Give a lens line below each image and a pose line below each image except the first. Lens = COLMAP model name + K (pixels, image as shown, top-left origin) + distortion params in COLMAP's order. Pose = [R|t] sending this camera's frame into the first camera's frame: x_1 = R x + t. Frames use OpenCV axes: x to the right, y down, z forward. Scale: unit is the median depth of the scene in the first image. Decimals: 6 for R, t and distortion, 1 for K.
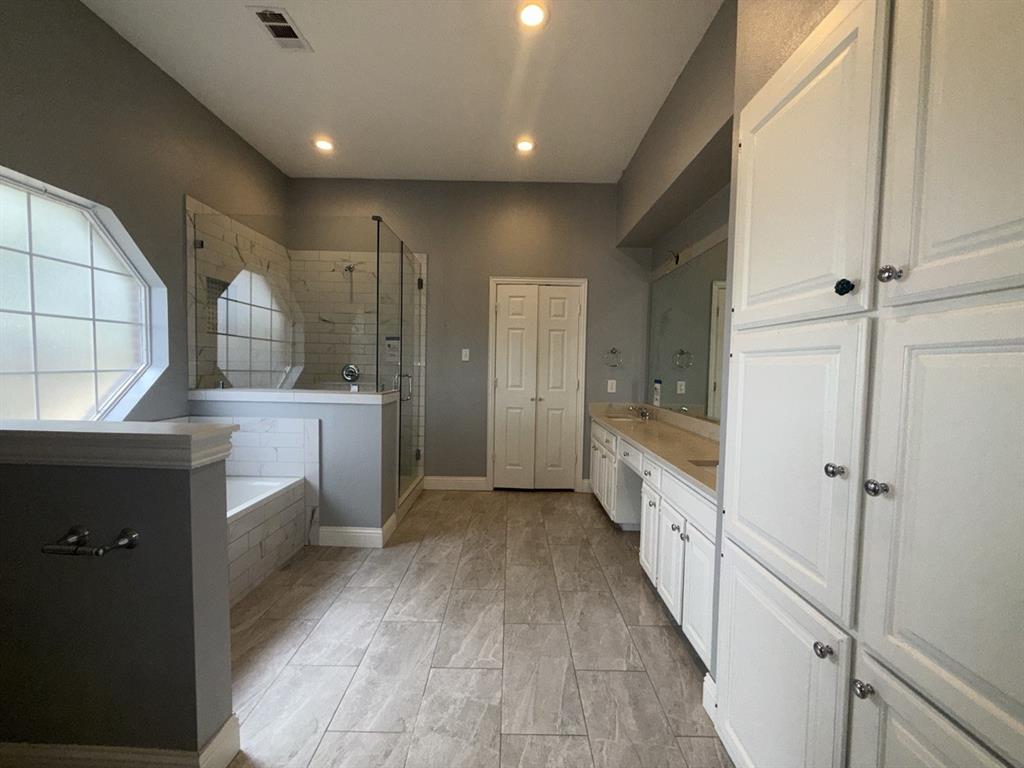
lens RADIAL K [[409.2, 0, 510.9], [0, 409.2, 378.5], [0, 0, 1]] dist [-0.001281, 0.000372]
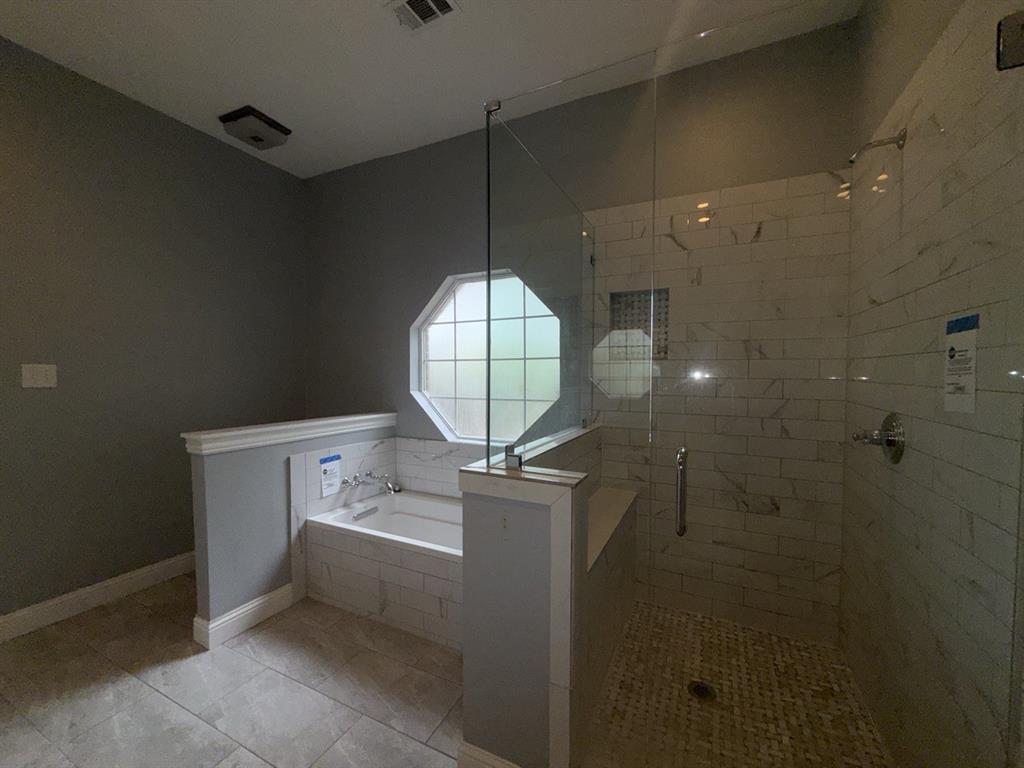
lens RADIAL K [[409.2, 0, 508.1], [0, 409.2, 382.4], [0, 0, 1]] dist [-0.001281, 0.000372]
pose [[-0.424851, 0.005597, -0.905246, 0.135517], [-0.056328, 0.997880, 0.032606, -0.111725], [0.903509, 0.064843, -0.423635, 1.536417]]
